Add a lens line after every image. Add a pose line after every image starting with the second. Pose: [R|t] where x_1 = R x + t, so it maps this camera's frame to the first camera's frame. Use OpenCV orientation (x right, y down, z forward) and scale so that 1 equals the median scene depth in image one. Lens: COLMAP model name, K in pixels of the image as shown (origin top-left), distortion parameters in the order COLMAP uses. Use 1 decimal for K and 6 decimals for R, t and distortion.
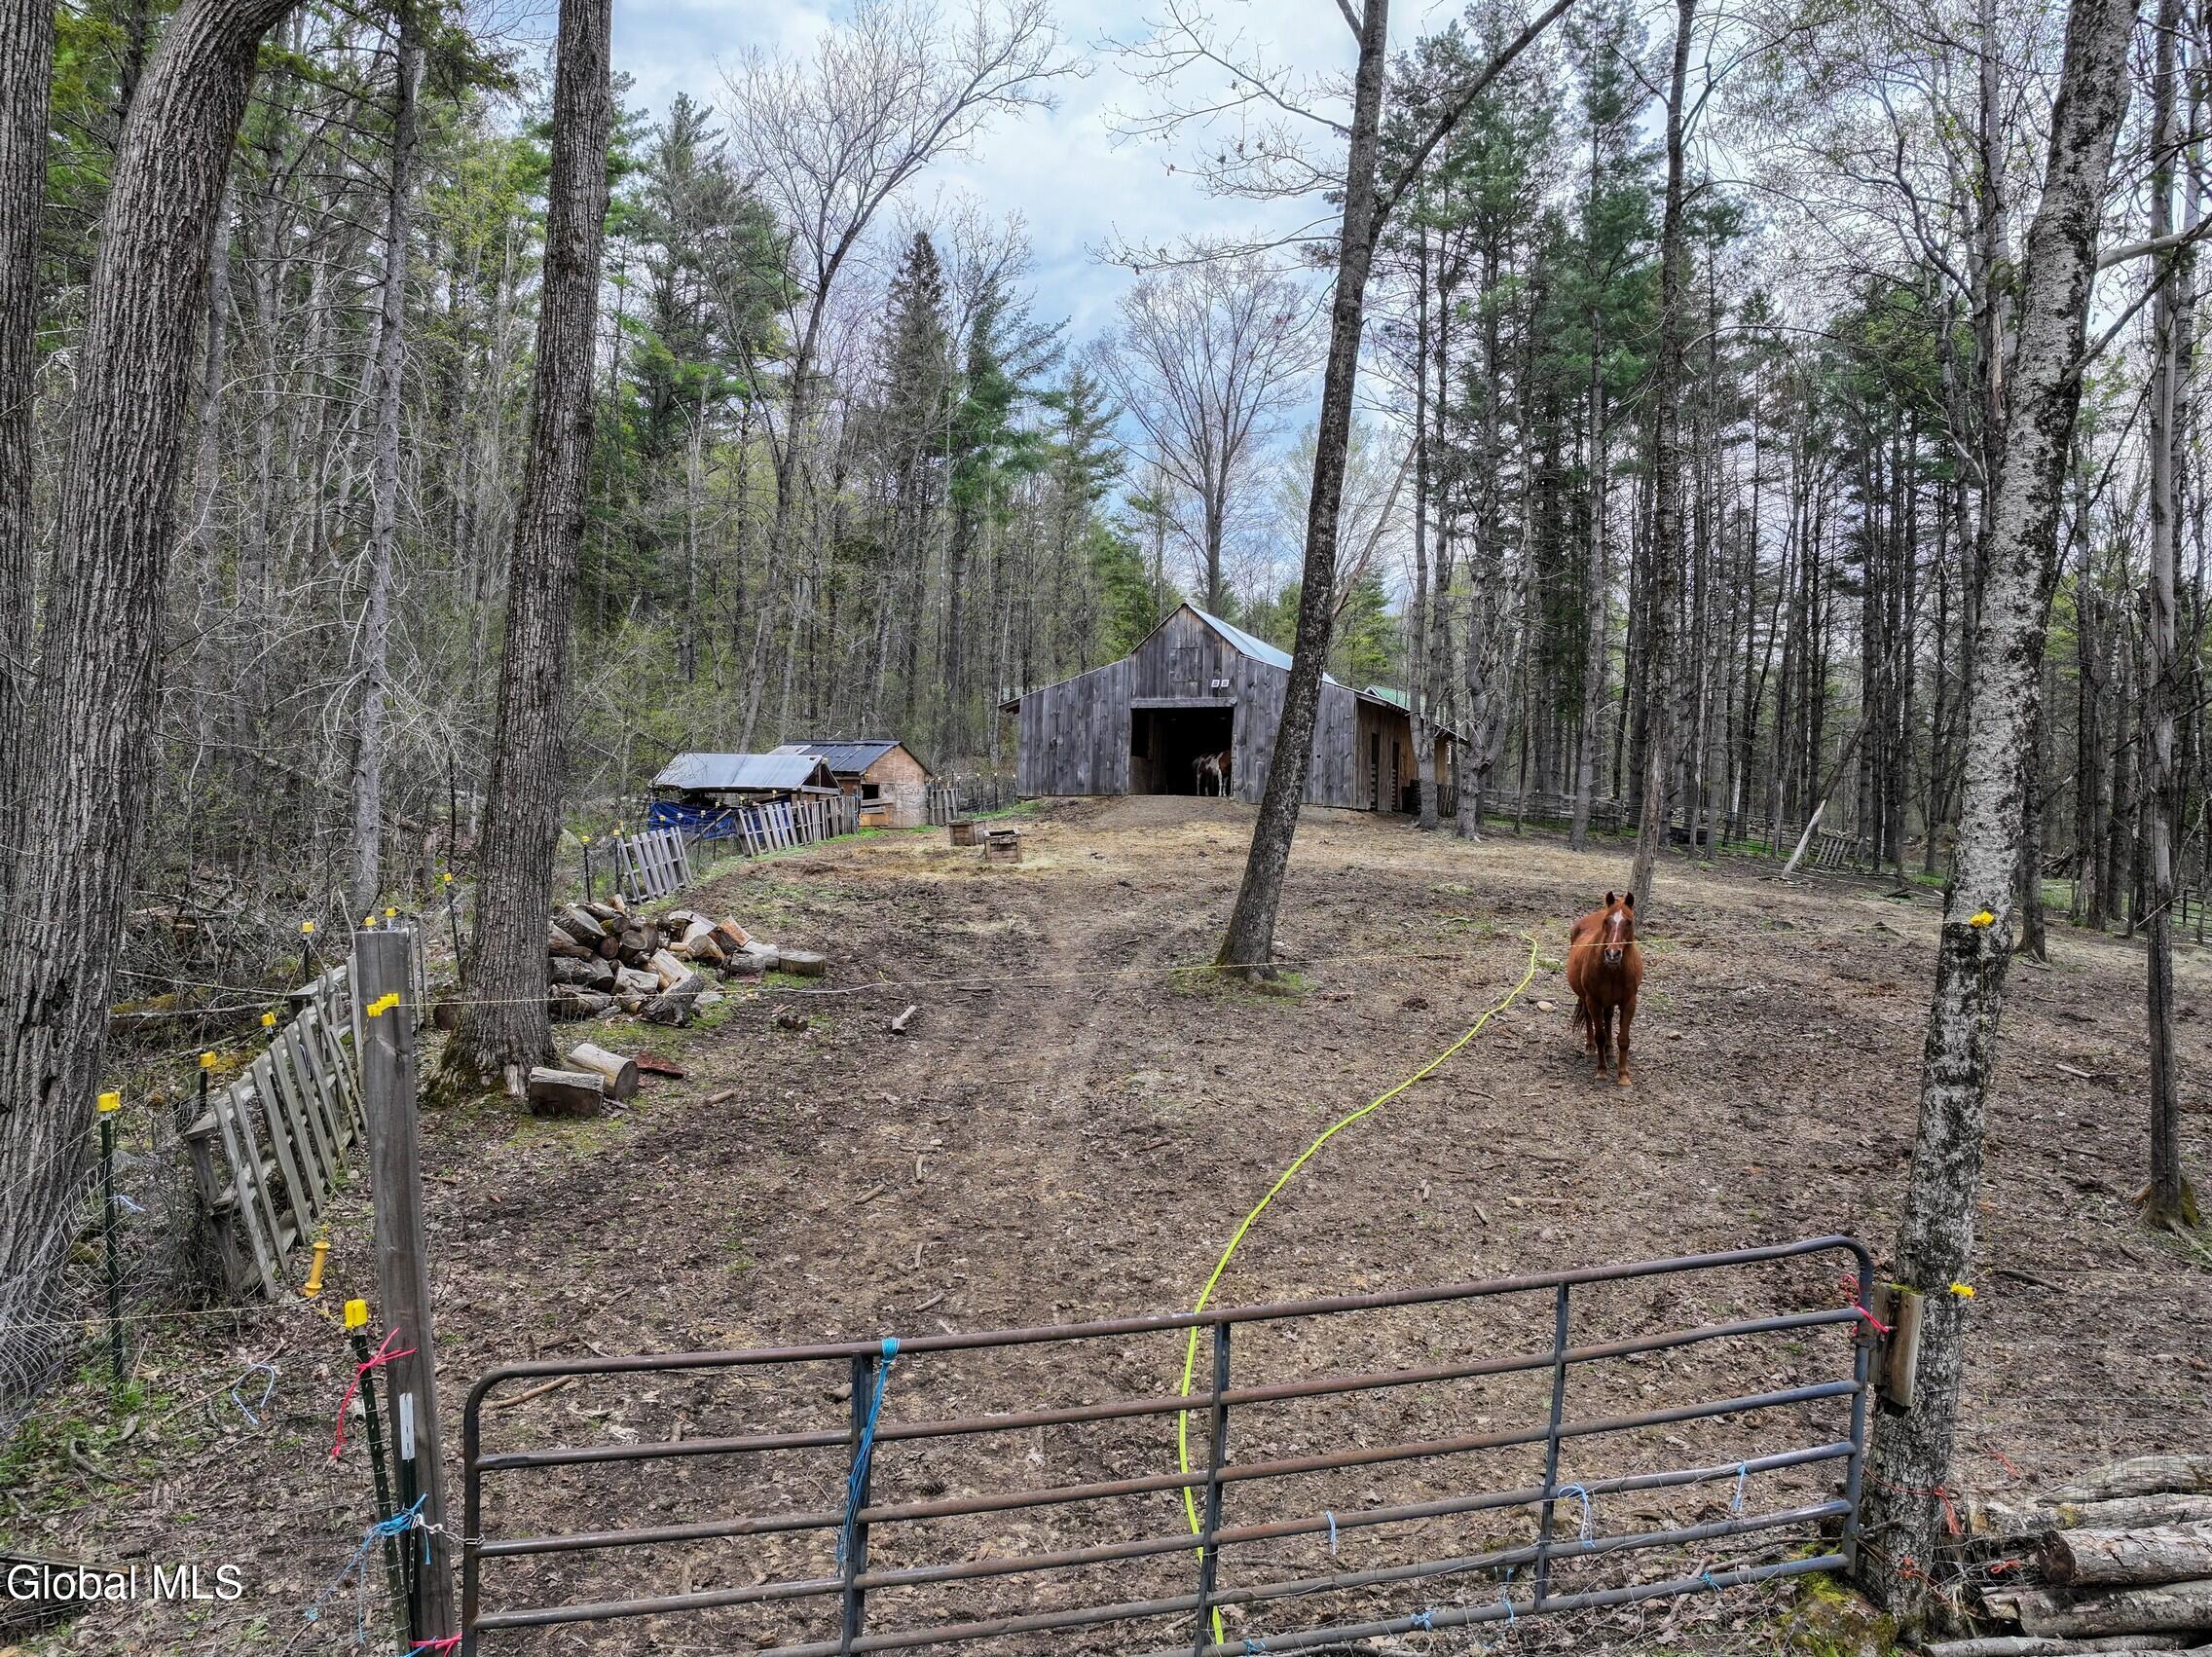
lens RADIAL K [[1547.0, 0, 1110.3], [0, 1547.0, 838.0], [0, 0, 1]] dist [-0.002132, 0.015599]
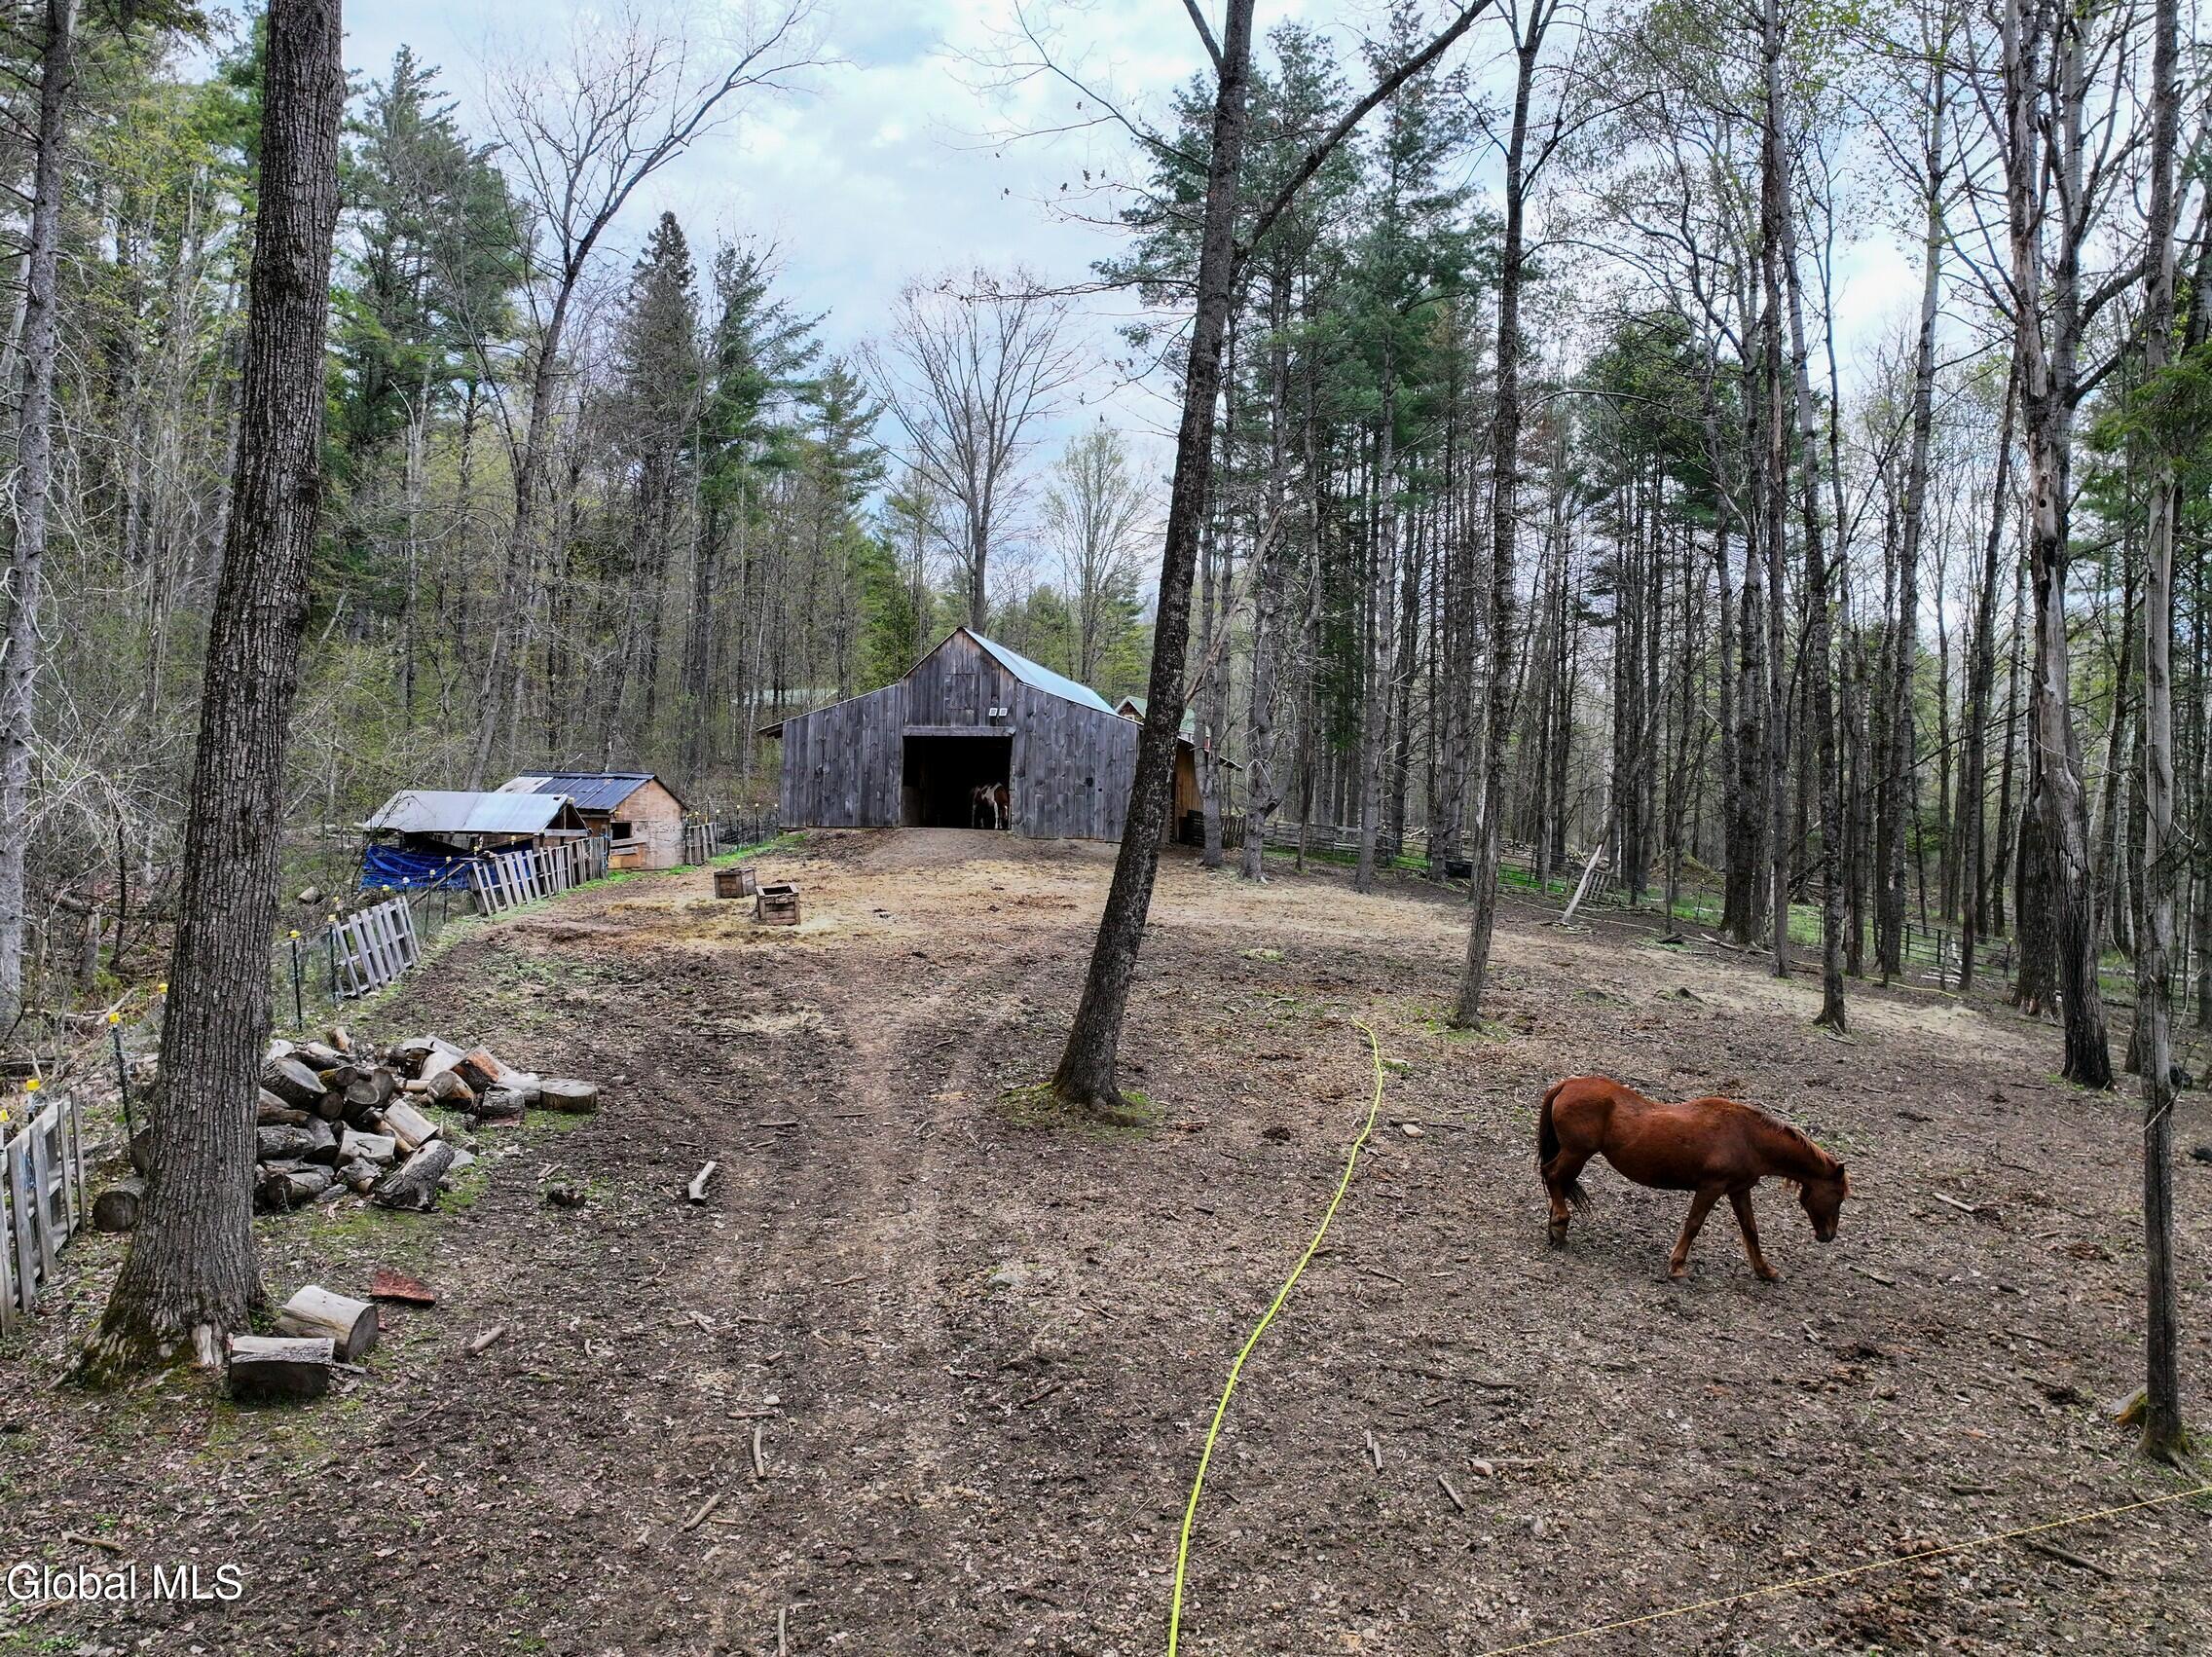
lens RADIAL K [[1547.0, 0, 1103.2], [0, 1547.0, 829.3], [0, 0, 1]] dist [-0.002132, 0.015599]
pose [[0.986707, 0.003514, 0.162472, -0.038172], [-0.003456, 0.999994, -0.000635, -0.052196], [-0.162473, 0.000065, 0.986713, 0.089526]]
